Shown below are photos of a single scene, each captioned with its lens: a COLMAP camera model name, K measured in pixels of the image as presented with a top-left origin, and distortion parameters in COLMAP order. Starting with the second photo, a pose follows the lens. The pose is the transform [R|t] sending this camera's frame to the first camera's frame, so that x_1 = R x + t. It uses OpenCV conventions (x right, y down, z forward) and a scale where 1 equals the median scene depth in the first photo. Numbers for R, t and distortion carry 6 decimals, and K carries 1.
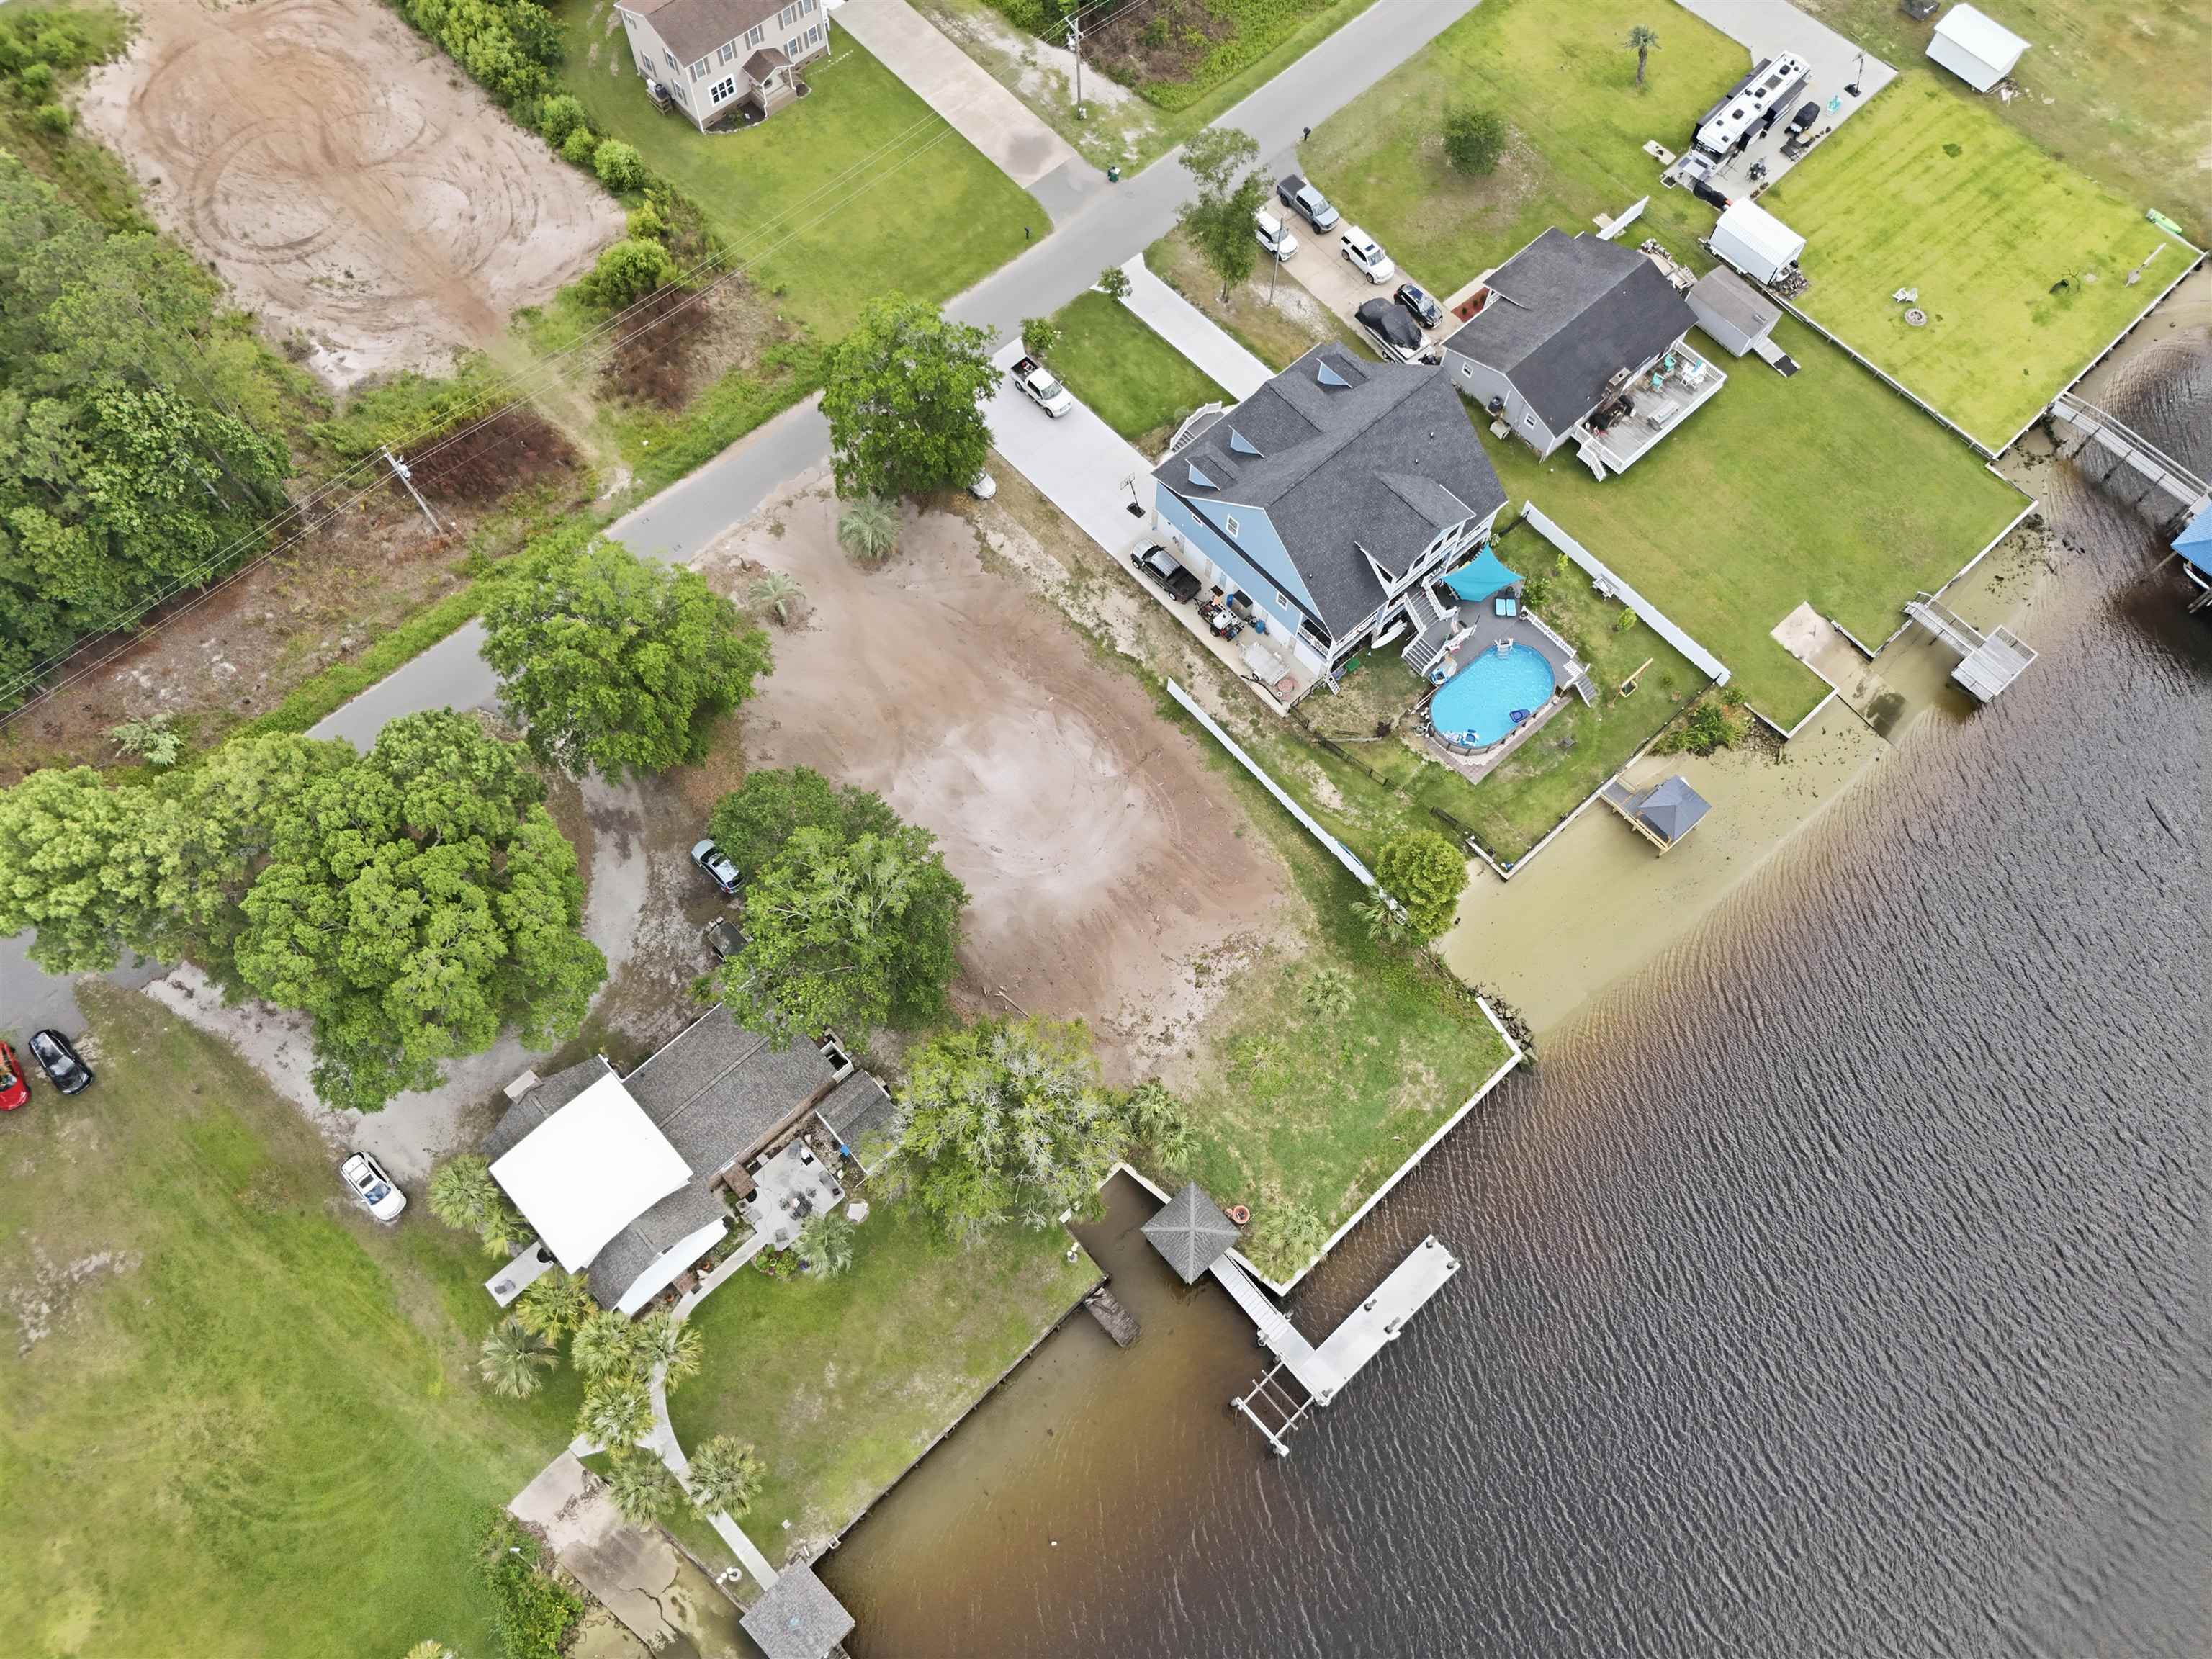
lens RADIAL K [[1624.9, 0, 1102.3], [0, 1624.9, 841.2], [0, 0, 1]] dist [0.032275, -0.033515]
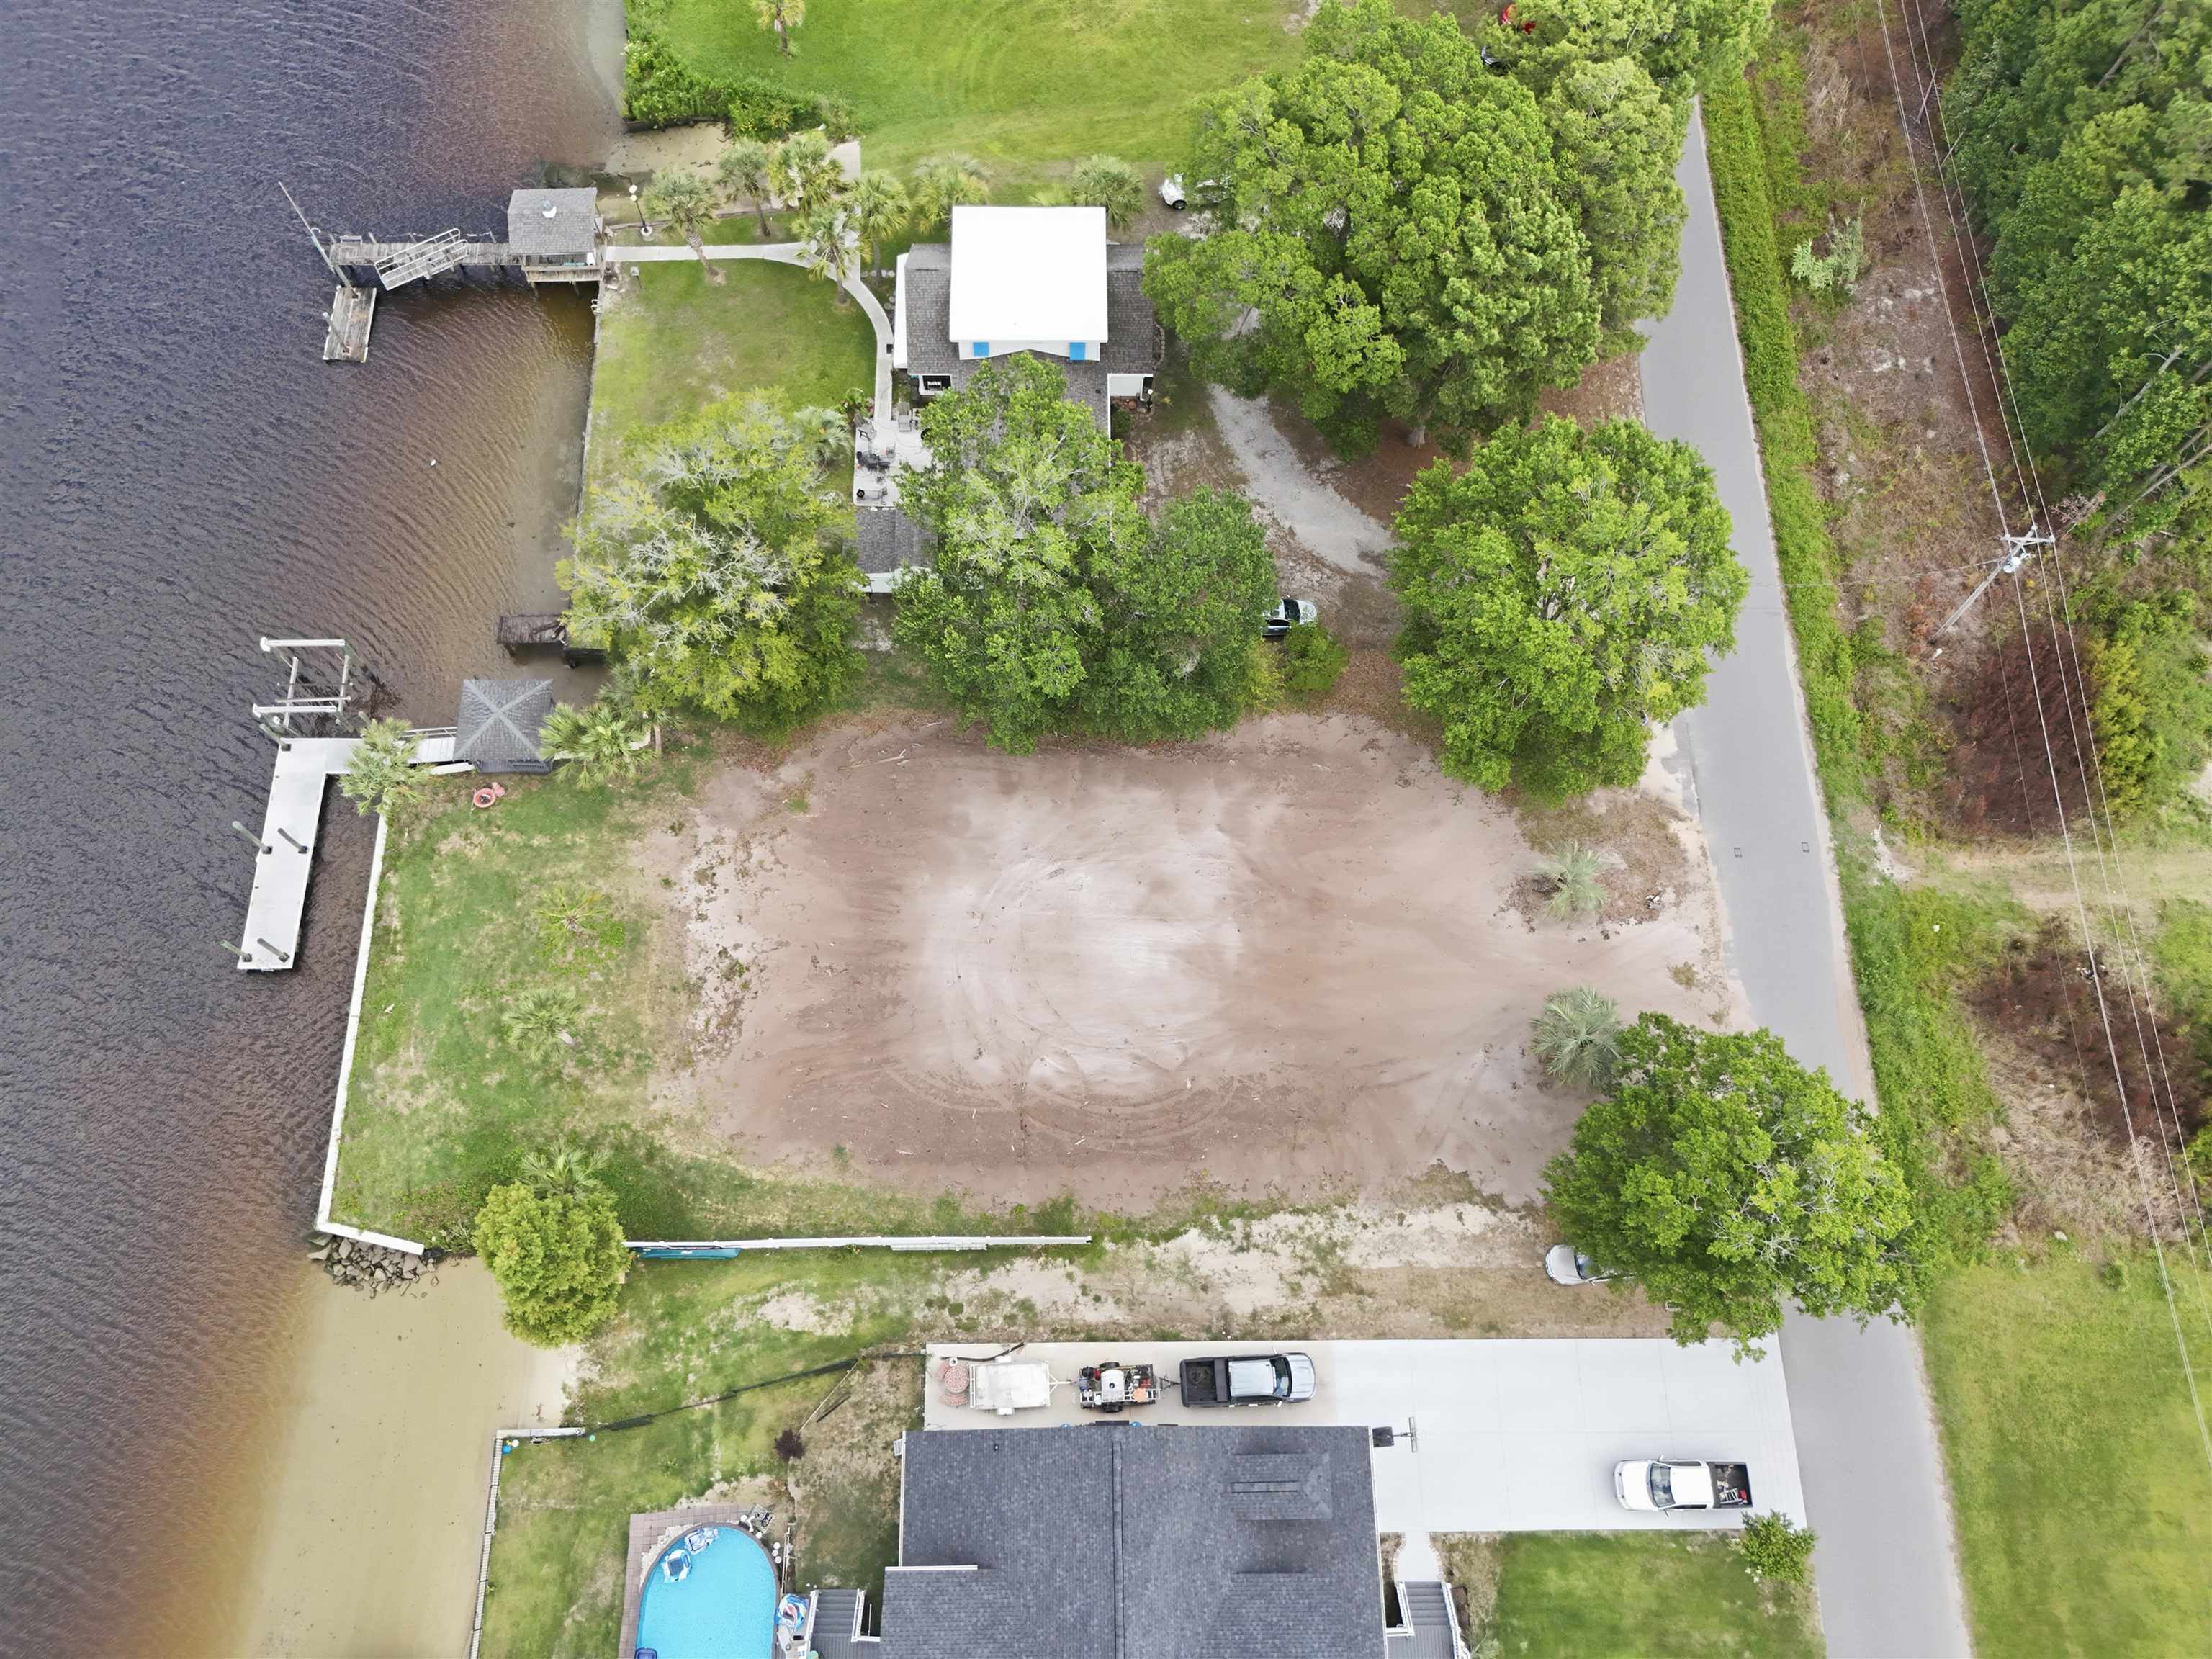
lens RADIAL K [[1624.9, 0, 1096.0], [0, 1624.9, 834.6], [0, 0, 1]] dist [0.032275, -0.033515]
pose [[-0.665600, 0.681372, -0.304480, 0.123018], [-0.698337, -0.424714, 0.576145, -0.392227], [0.263252, 0.596112, 0.758517, 0.419255]]
